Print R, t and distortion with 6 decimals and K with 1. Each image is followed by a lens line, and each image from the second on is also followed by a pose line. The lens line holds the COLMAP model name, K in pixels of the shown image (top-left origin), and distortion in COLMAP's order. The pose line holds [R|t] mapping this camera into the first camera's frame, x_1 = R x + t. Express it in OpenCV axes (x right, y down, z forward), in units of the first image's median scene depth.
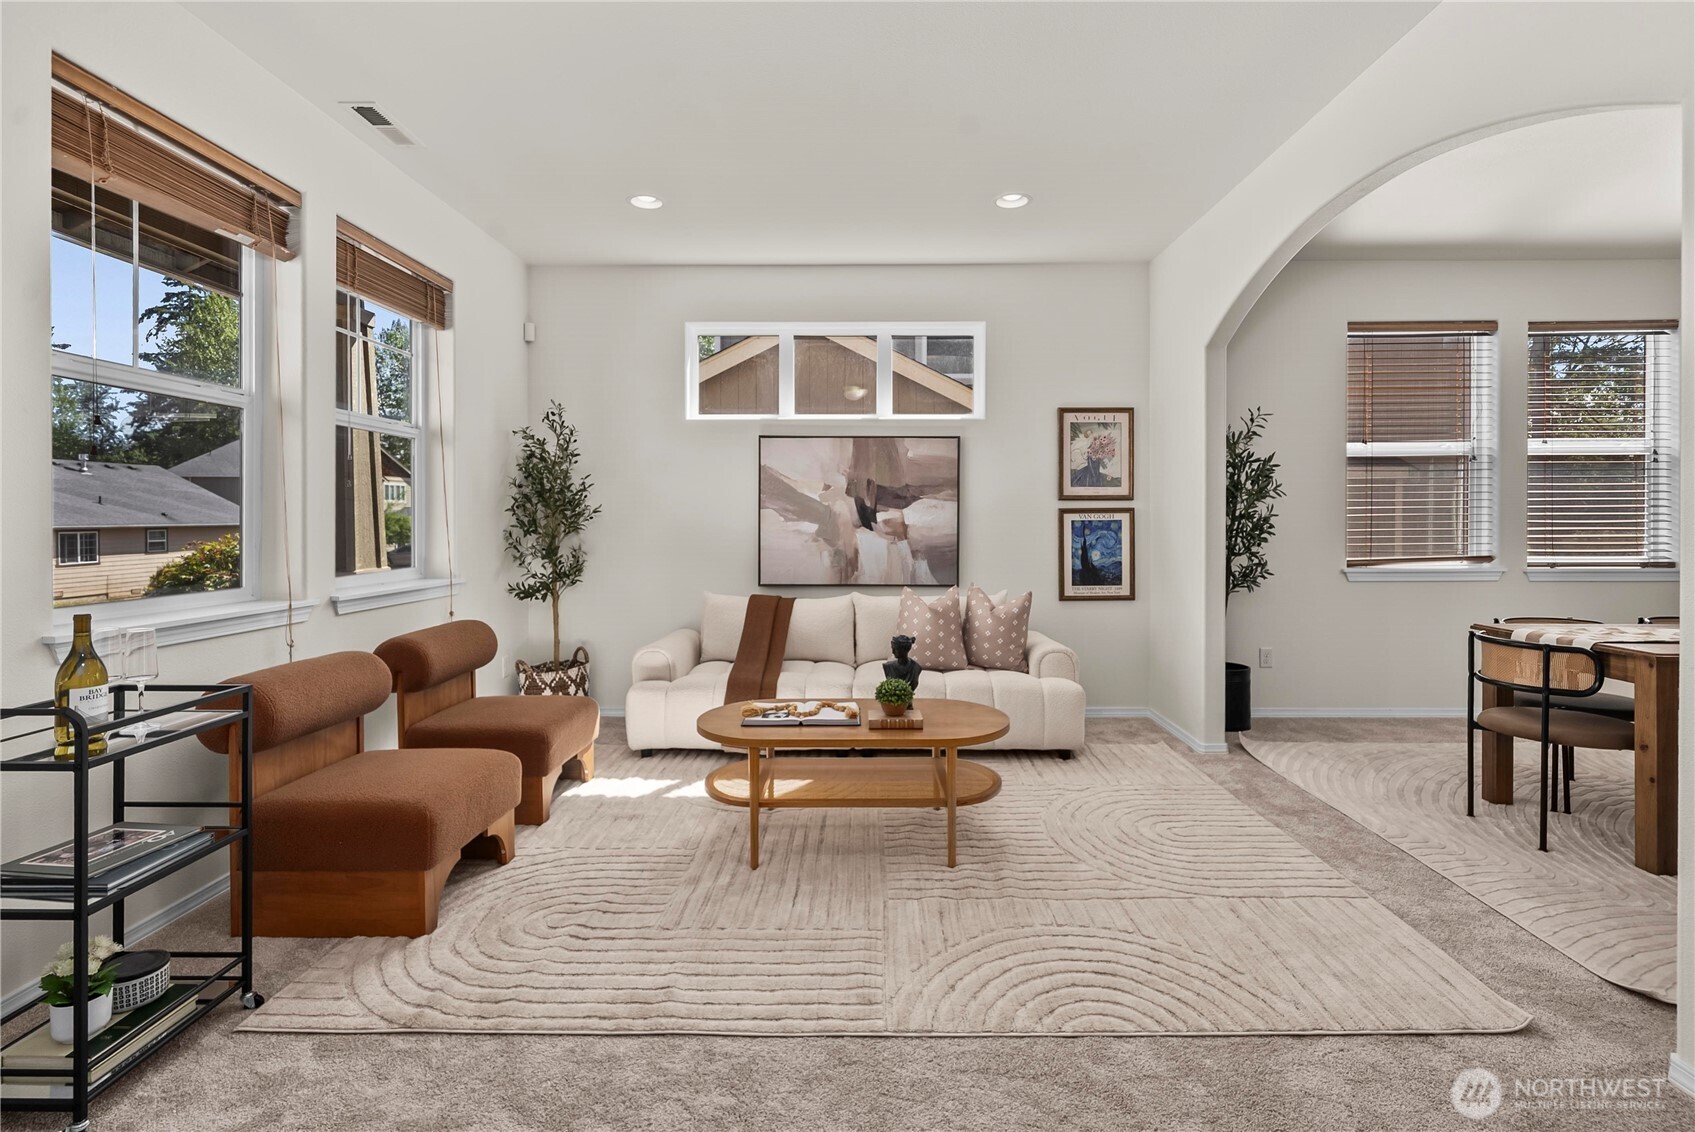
lens RADIAL K [[800.3, 0, 848.6], [0, 800.3, 521.0], [0, 0, 1]] dist [0.000647, 0.000182]
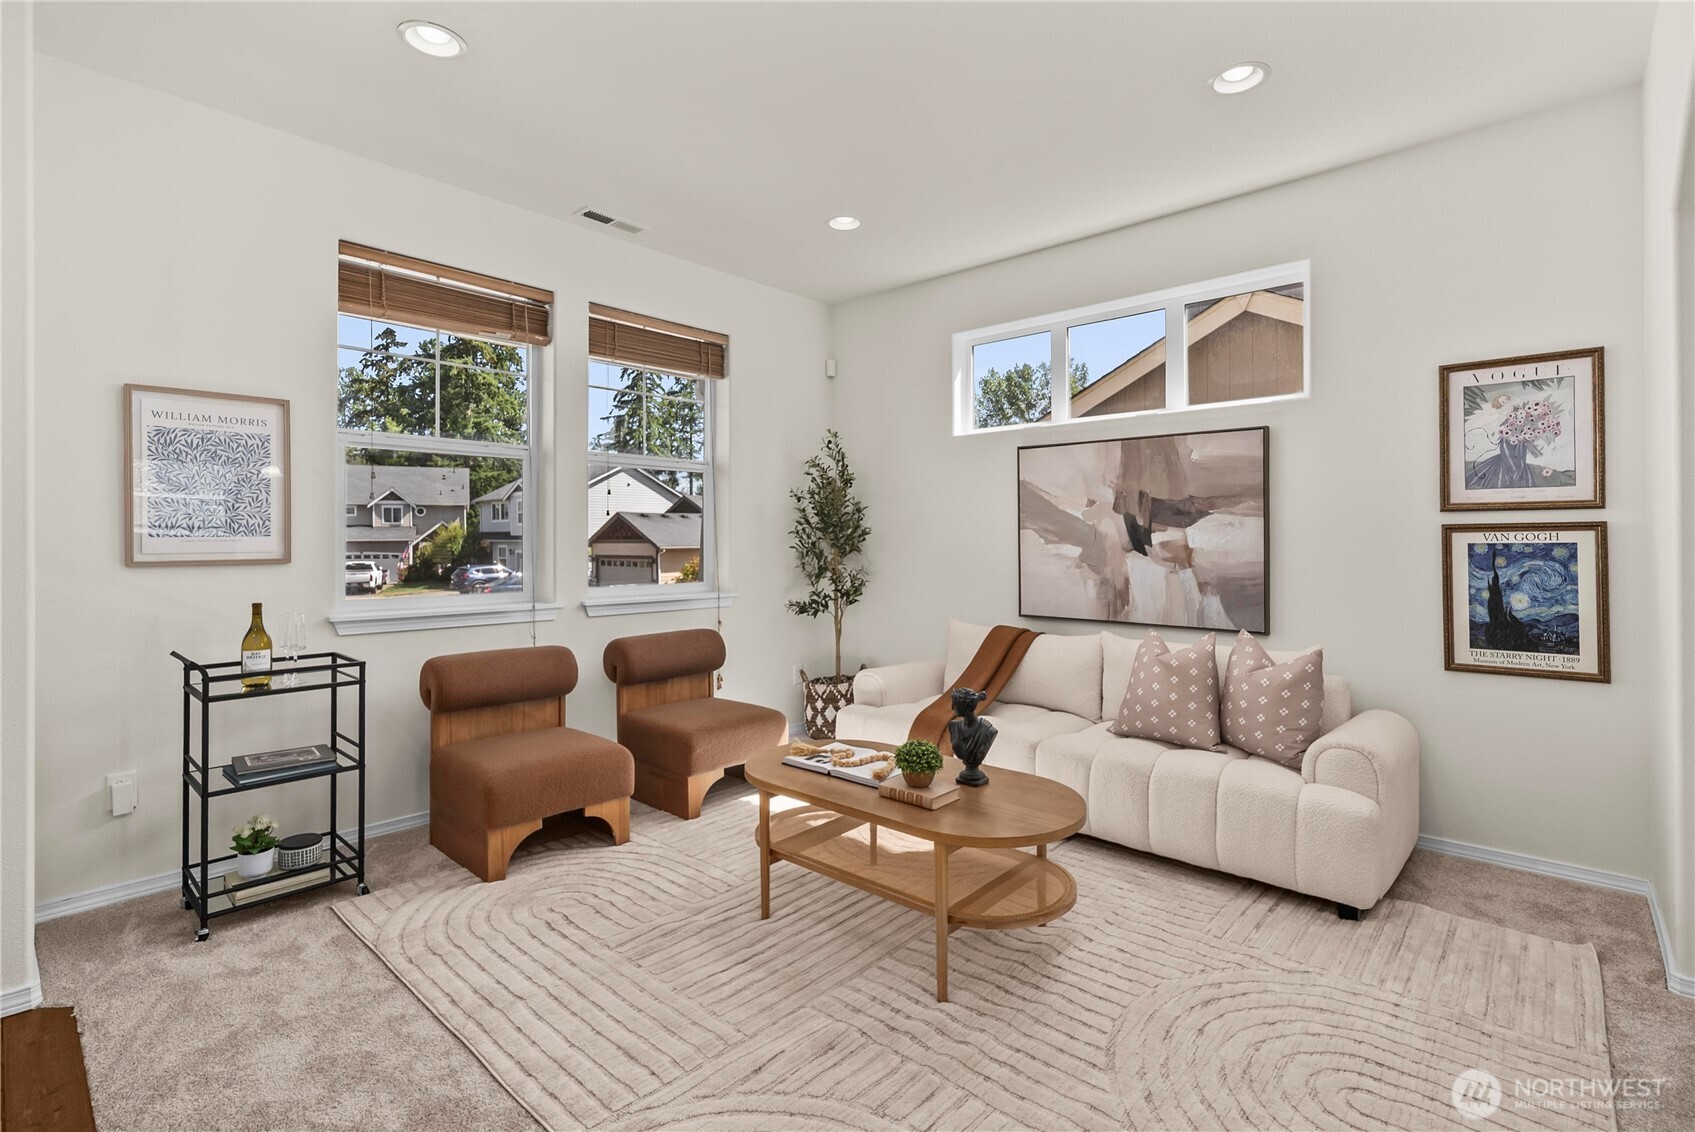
lens RADIAL K [[782.3, 0, 840.7], [0, 782.3, 537.7], [0, 0, 1]] dist [-0.000125, 0.000453]
pose [[0.749901, -0.002689, -0.661544, 0.316278], [-0.001233, 0.999984, -0.005463, -0.001155], [0.661549, 0.004912, 0.749886, 0.219214]]
